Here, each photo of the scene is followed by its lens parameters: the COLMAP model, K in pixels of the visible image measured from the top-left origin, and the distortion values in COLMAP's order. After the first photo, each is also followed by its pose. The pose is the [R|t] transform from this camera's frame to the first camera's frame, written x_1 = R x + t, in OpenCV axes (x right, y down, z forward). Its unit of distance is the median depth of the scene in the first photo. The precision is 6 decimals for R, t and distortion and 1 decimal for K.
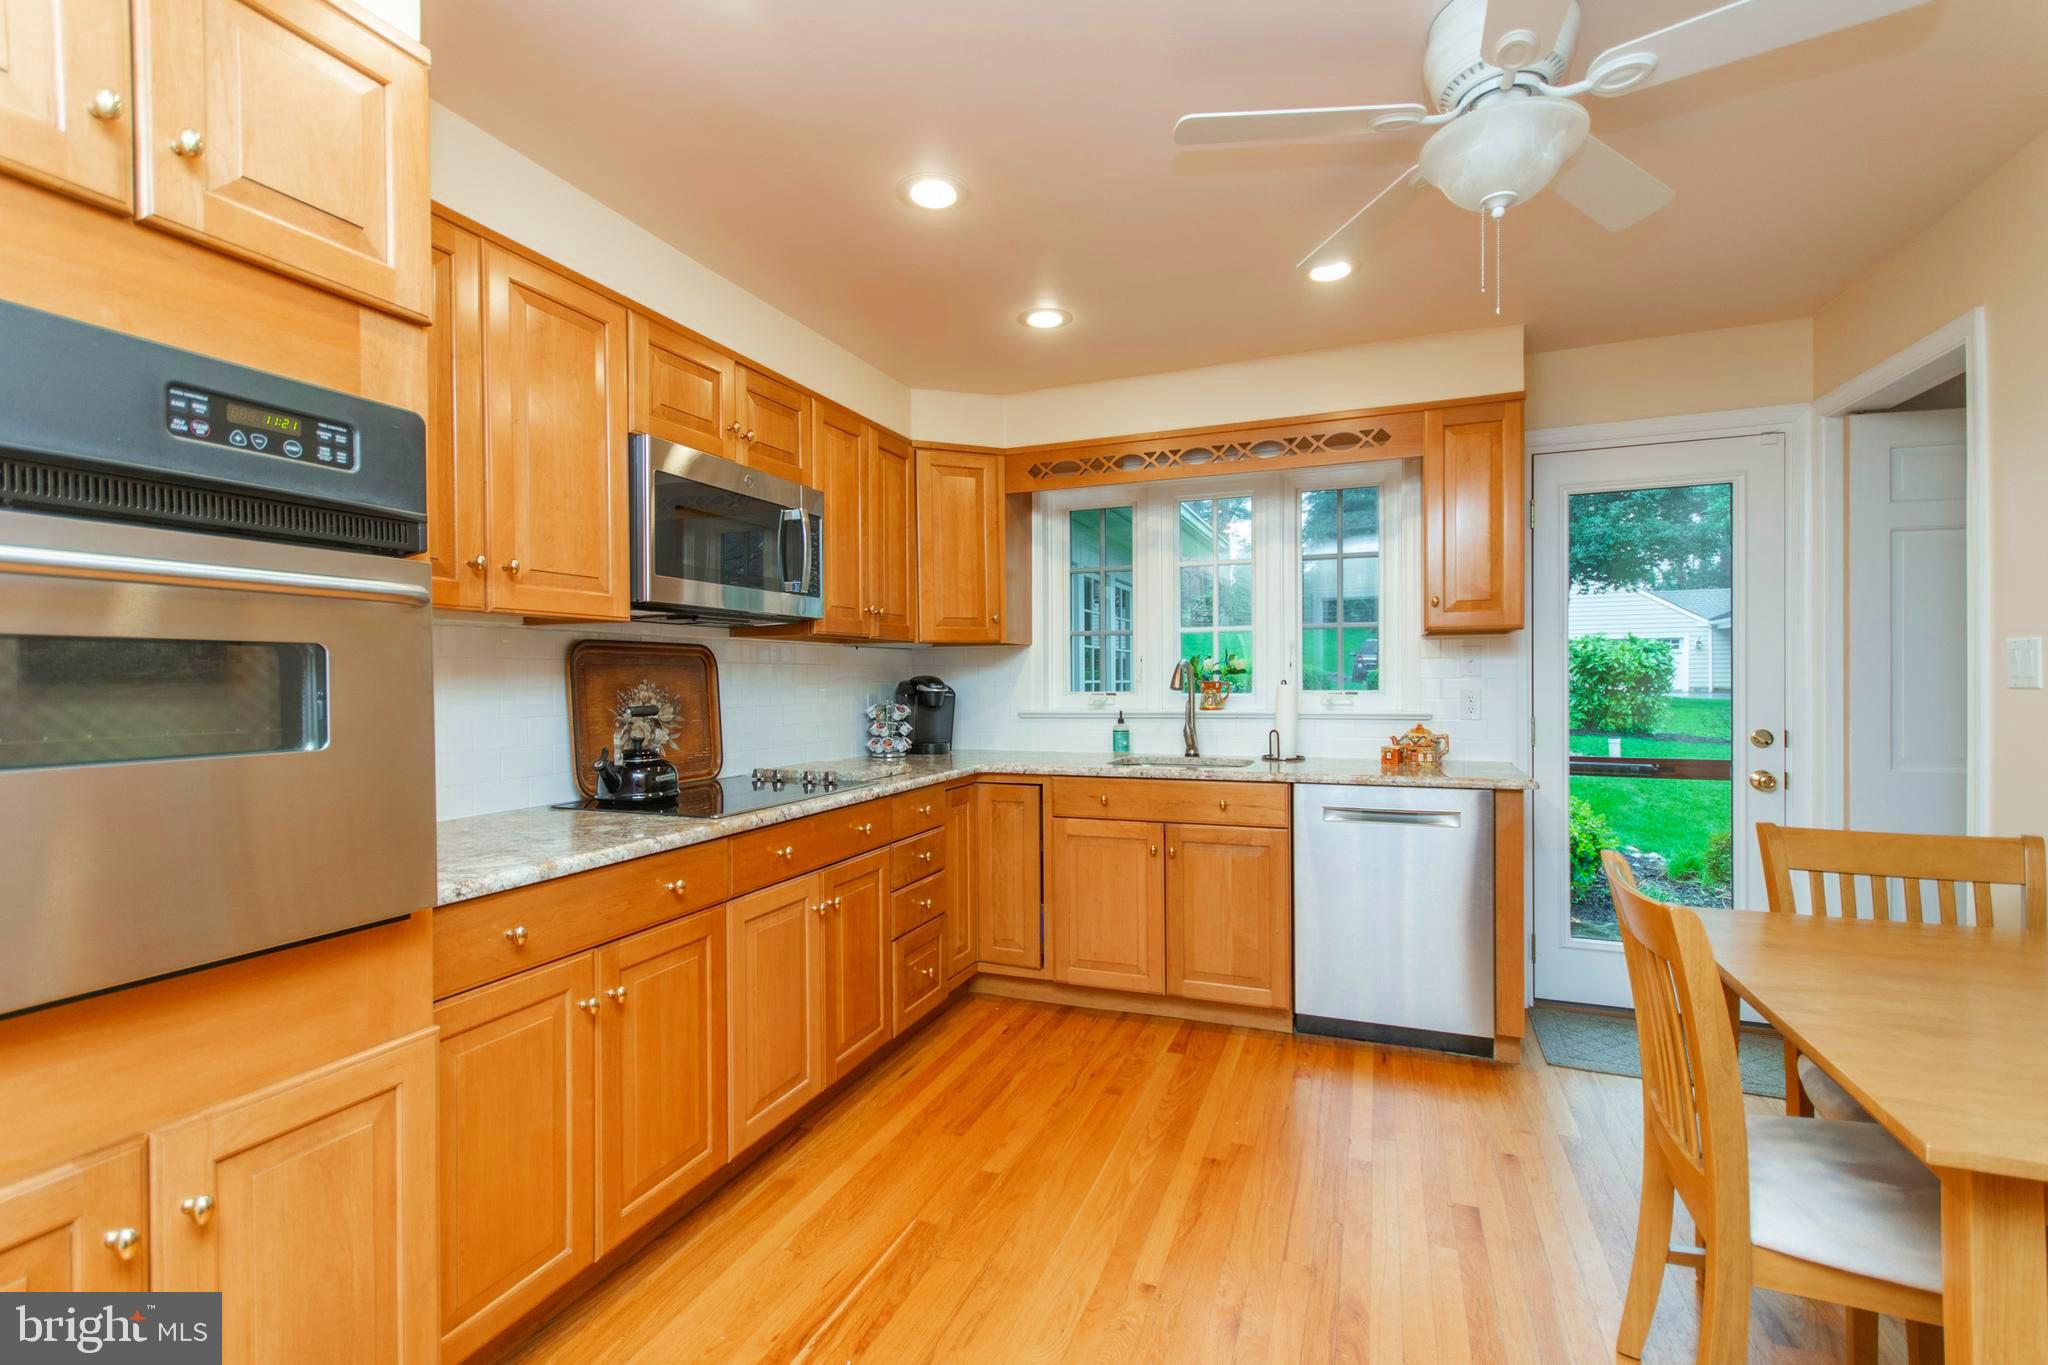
lens RADIAL K [[920.1, 0, 1011.4], [0, 920.1, 681.6], [0, 0, 1]] dist [0.011358, -0.000575]
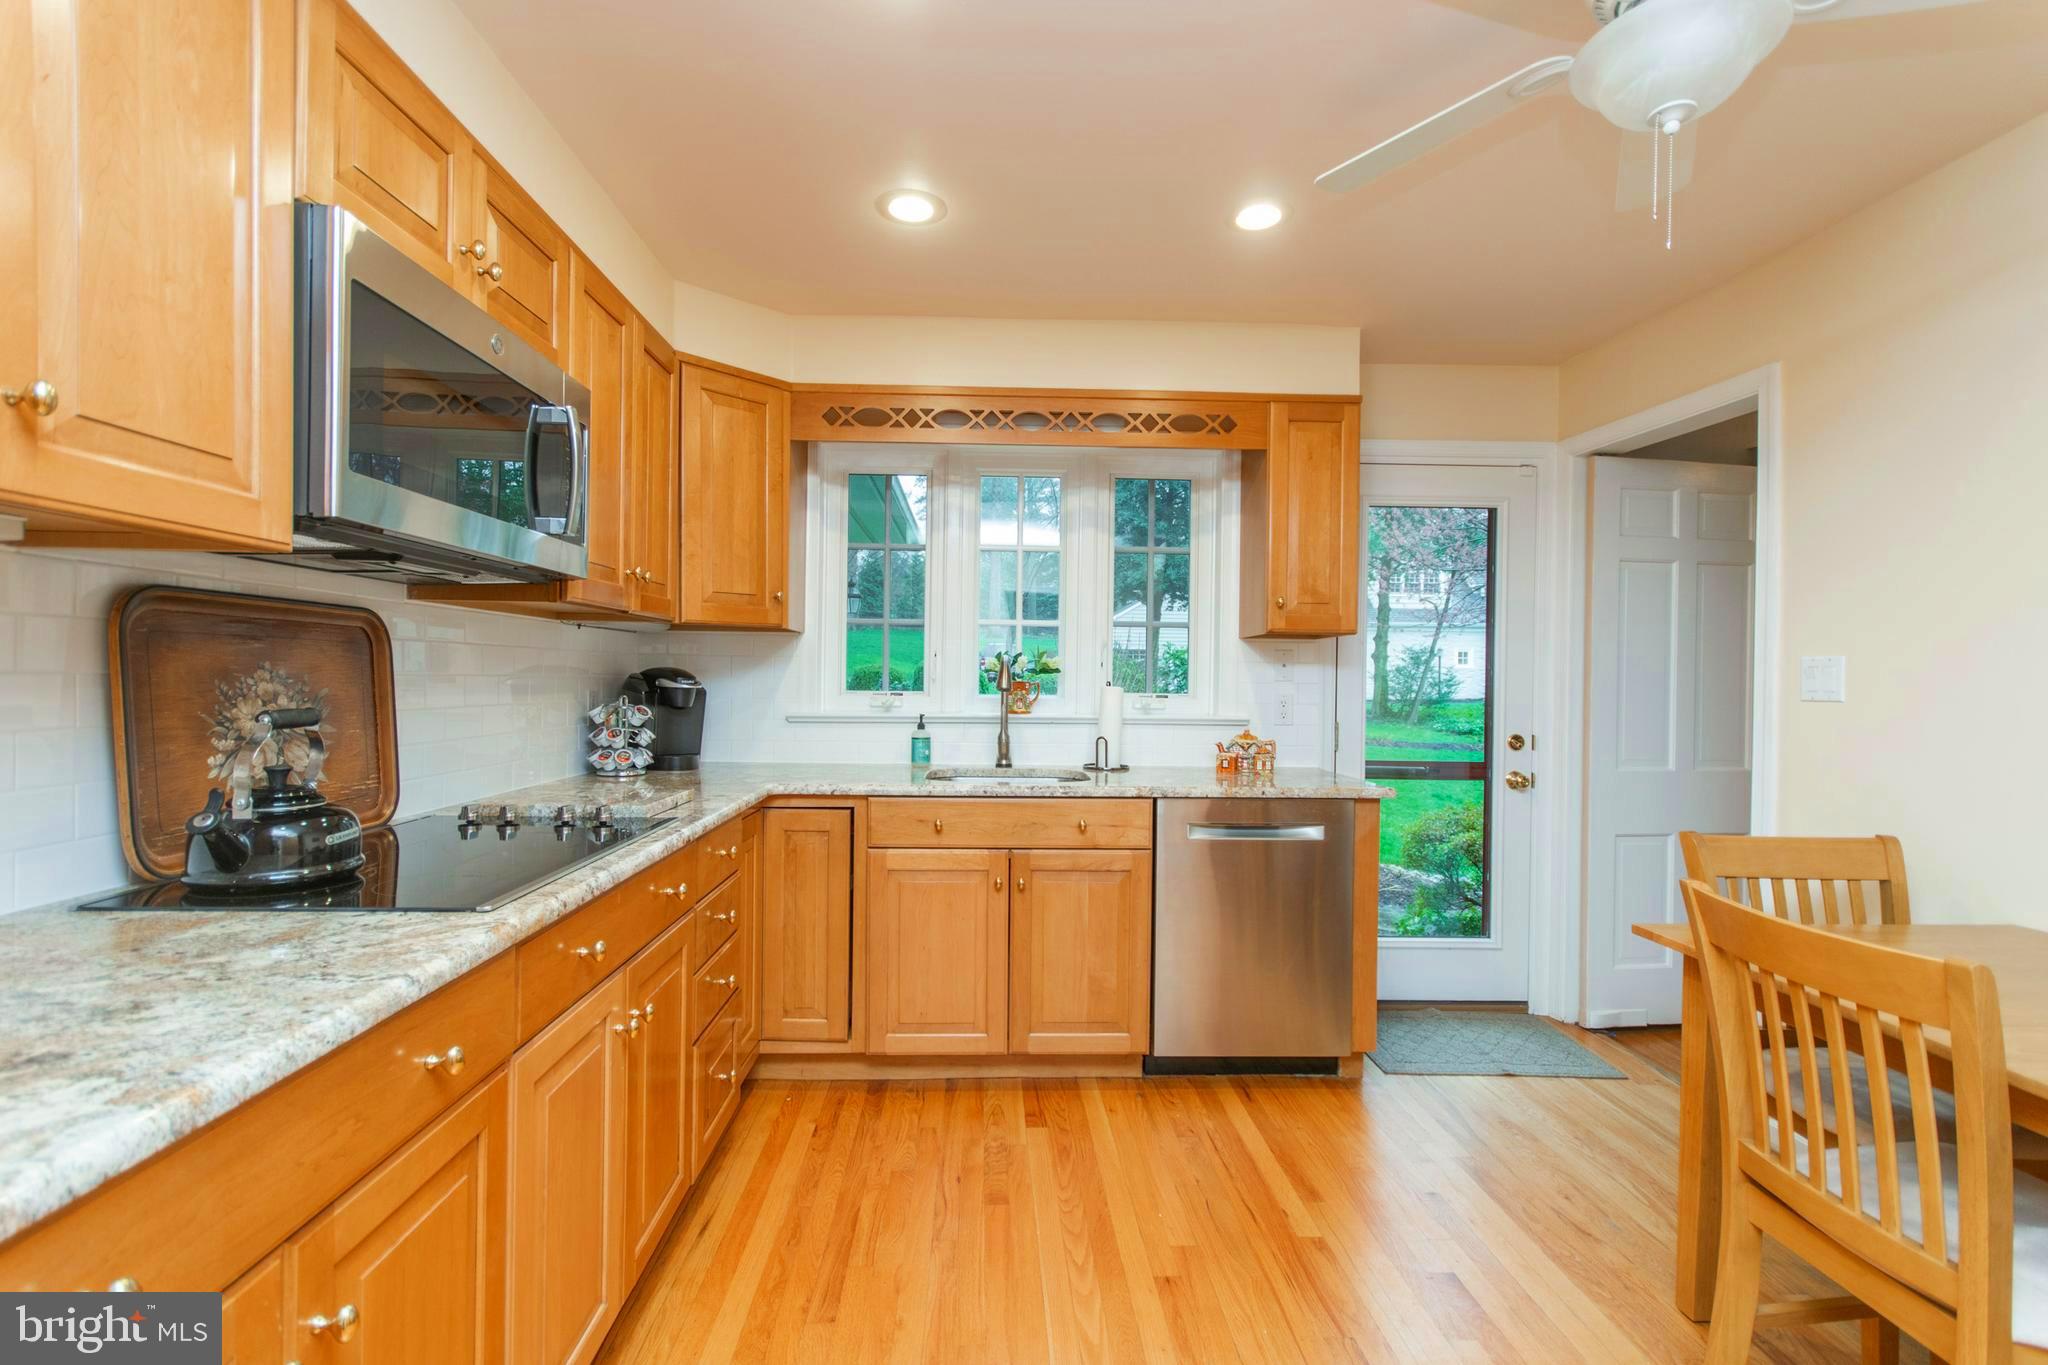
lens RADIAL K [[920.1, 0, 1029.0], [0, 920.1, 682.8], [0, 0, 1]] dist [0.011358, -0.000575]
pose [[0.914371, 0.016991, 0.404521, -0.165868], [-0.018195, 0.999834, -0.000869, 0.002177], [-0.404469, -0.006566, 0.914528, 0.233383]]
